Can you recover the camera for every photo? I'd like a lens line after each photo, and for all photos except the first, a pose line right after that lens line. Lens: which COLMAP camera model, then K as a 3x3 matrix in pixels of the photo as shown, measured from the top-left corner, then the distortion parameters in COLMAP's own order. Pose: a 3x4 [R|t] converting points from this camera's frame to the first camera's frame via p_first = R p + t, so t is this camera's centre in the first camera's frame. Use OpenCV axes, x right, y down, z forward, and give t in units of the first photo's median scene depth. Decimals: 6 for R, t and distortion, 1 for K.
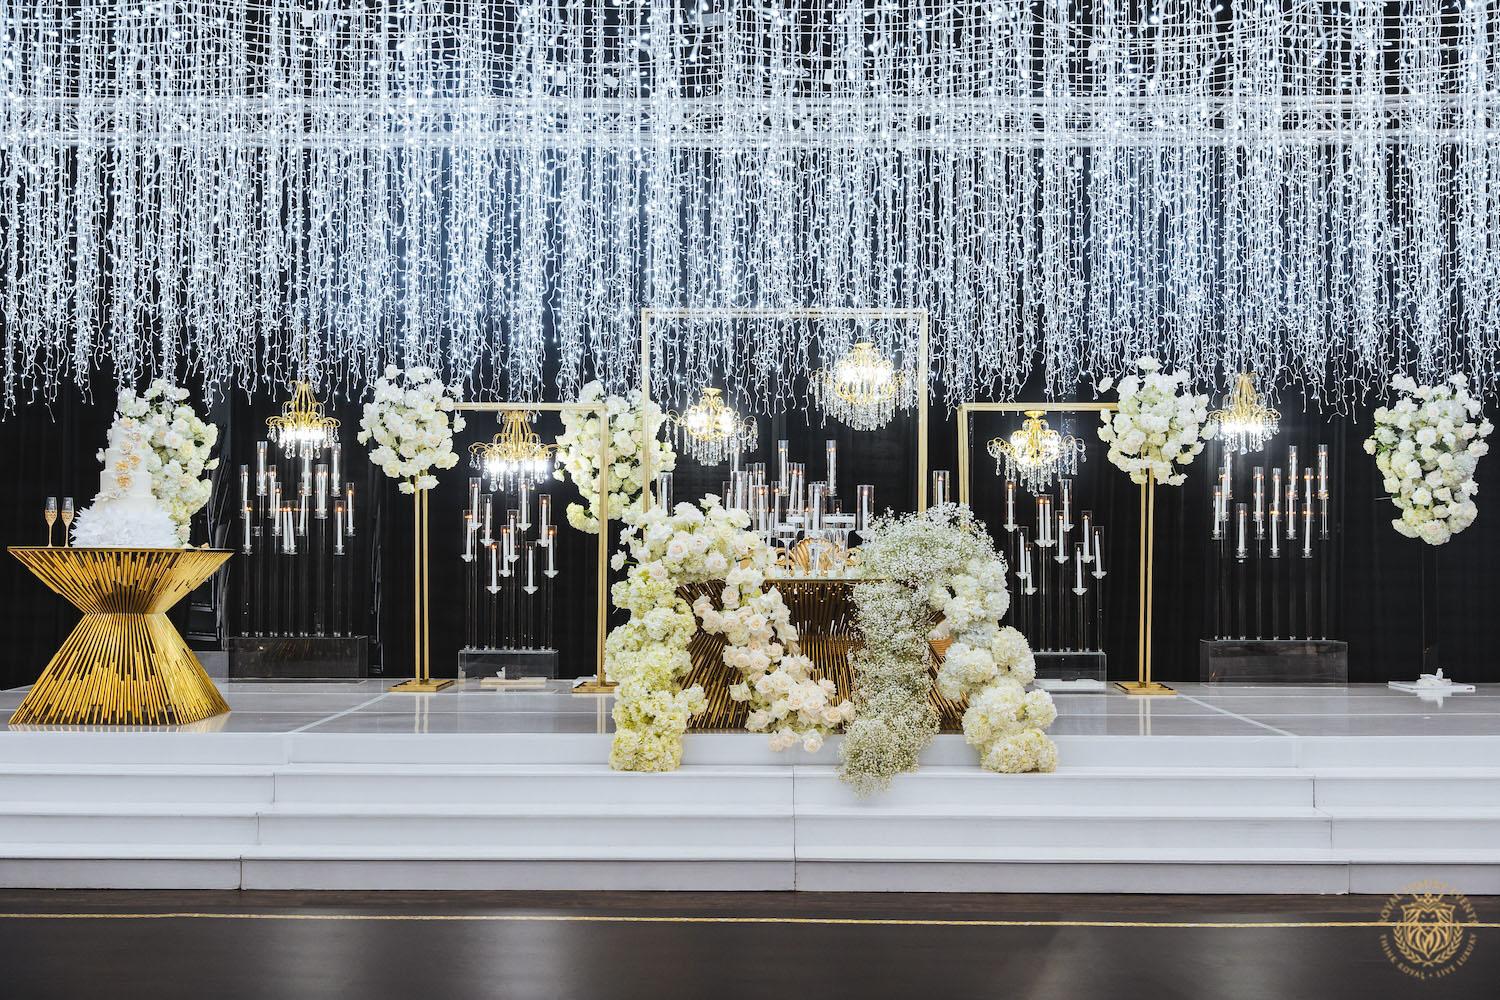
lens RADIAL K [[1989.7, 0, 750.0], [0, 1989.7, 500.0], [0, 0, 1]] dist [-0.016175, -0.034020]
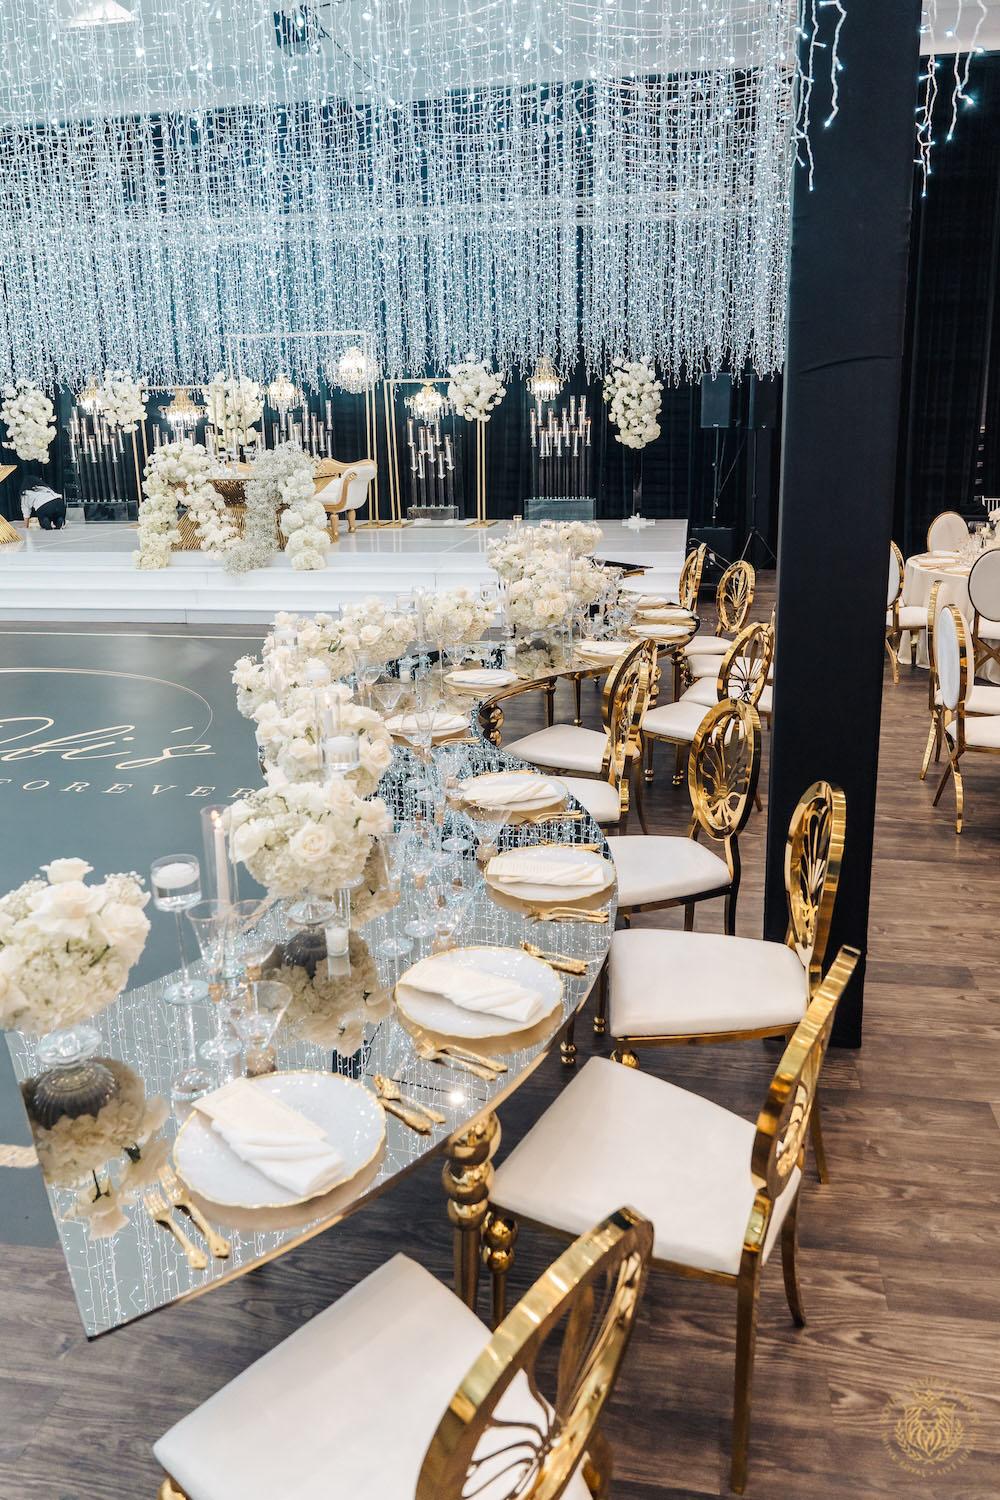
lens RADIAL K [[1166.3, 0, 500.0], [0, 1166.3, 750.0], [0, 0, 1]] dist [-0.046700, -0.002415]
pose [[0.984333, 0.031940, -0.173401, 0.425663], [0.021388, 0.954563, 0.297239, -0.037087], [0.175016, -0.296291, 0.938925, -0.166642]]
